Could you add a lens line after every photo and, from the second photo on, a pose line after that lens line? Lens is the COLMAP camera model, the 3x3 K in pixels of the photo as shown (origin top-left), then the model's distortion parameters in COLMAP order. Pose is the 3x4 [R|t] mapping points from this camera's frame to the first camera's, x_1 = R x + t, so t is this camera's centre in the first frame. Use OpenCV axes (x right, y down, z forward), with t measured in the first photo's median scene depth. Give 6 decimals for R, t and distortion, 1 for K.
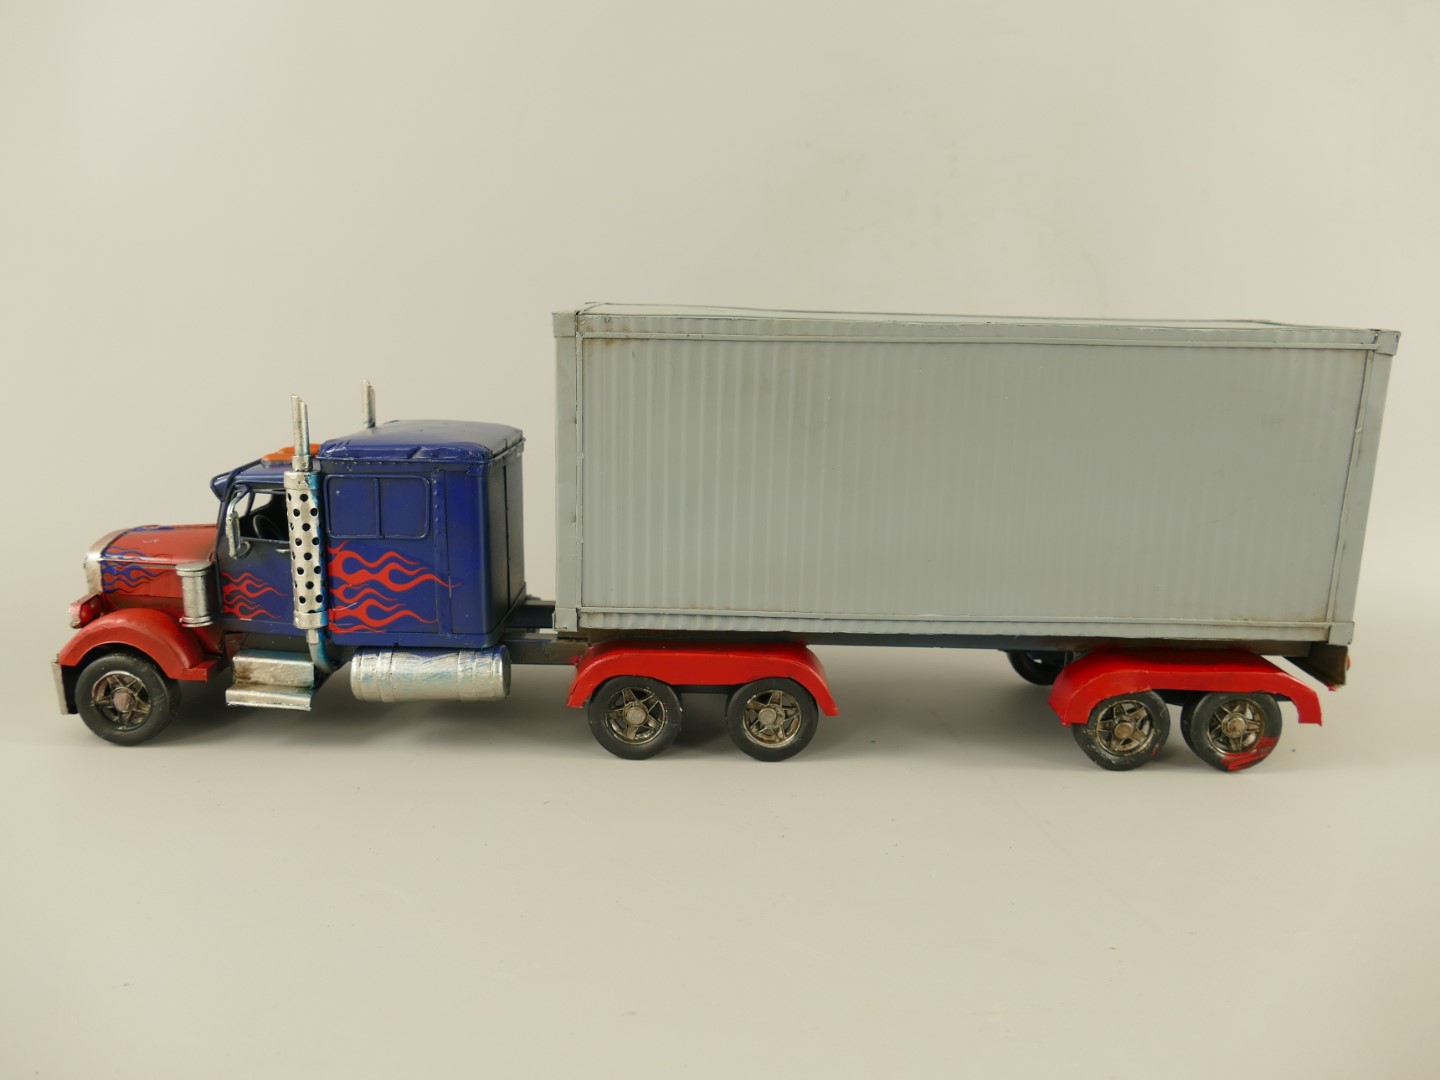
lens RADIAL K [[1142.7, 0, 719.7], [0, 1142.7, 546.2], [0, 0, 1]] dist [-0.010010, 0.003720]
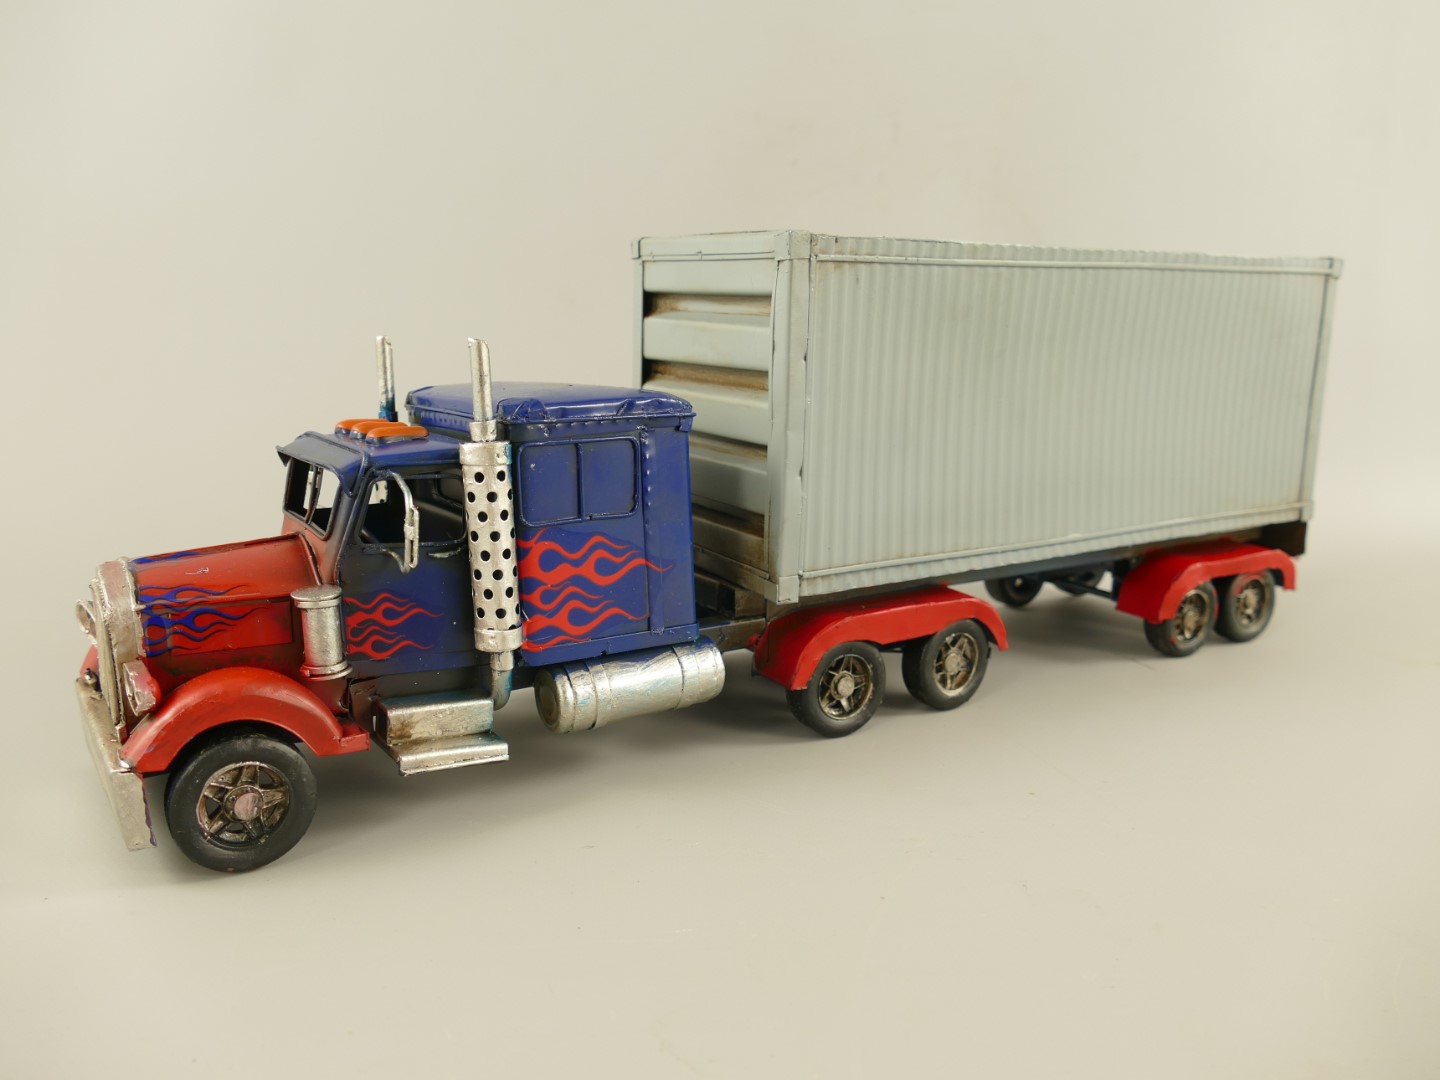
lens RADIAL K [[1142.7, 0, 719.1], [0, 1142.7, 535.3], [0, 0, 1]] dist [-0.010010, 0.003720]
pose [[0.854406, -0.118177, 0.505988, -0.607554], [0.125748, 0.991874, 0.019323, -0.000176], [-0.504160, 0.047117, 0.862324, 0.274526]]
